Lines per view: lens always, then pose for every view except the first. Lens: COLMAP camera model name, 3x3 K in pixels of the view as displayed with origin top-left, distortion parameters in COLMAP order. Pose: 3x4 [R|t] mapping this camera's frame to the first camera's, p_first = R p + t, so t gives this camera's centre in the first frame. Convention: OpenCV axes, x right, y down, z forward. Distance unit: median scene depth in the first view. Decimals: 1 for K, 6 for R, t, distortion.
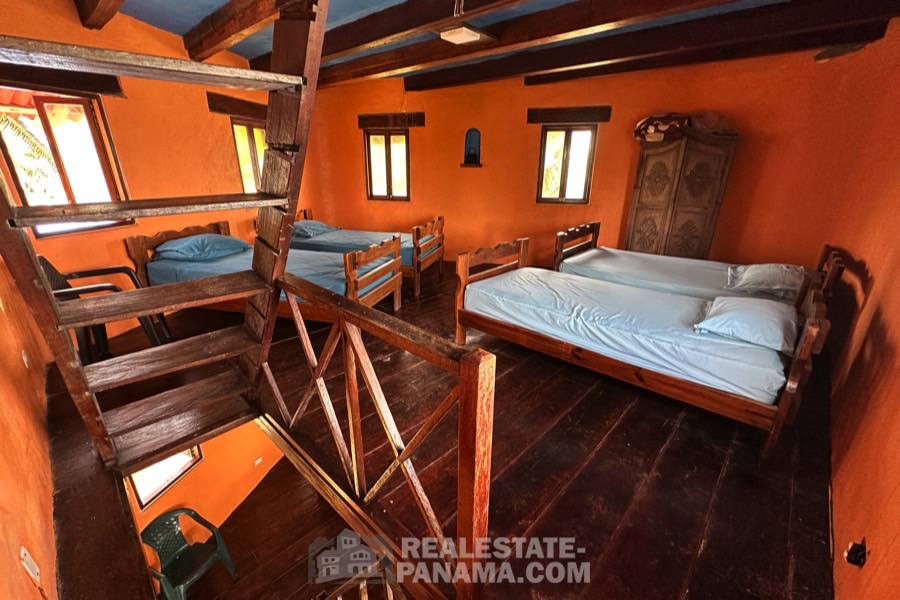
lens RADIAL K [[372.8, 0, 448.5], [0, 372.8, 300.8], [0, 0, 1]] dist [0.004203, -0.001165]
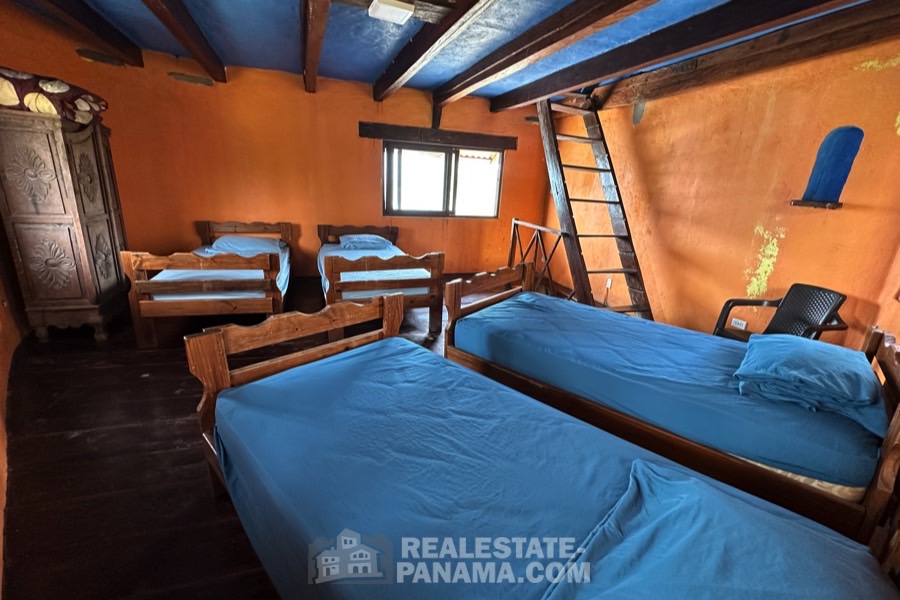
lens RADIAL K [[372.8, 0, 446.9], [0, 372.8, 293.8], [0, 0, 1]] dist [0.004203, -0.001165]
pose [[-0.874458, -0.190892, 0.445963, -0.384963], [0.109246, 0.818211, 0.564443, -0.485890], [-0.472640, 0.542302, -0.694637, 1.329907]]
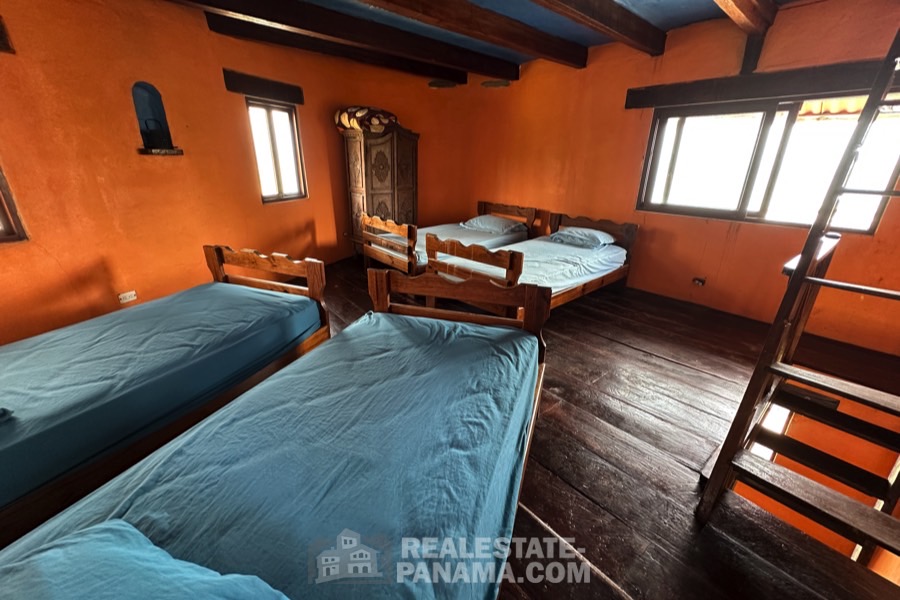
lens RADIAL K [[372.8, 0, 456.0], [0, 372.8, 297.2], [0, 0, 1]] dist [0.004203, -0.001165]
pose [[0.096859, -0.354404, 0.930062, -0.624922], [0.328957, 0.893341, 0.306153, -0.253865], [-0.939364, 0.276297, 0.203112, 0.694317]]
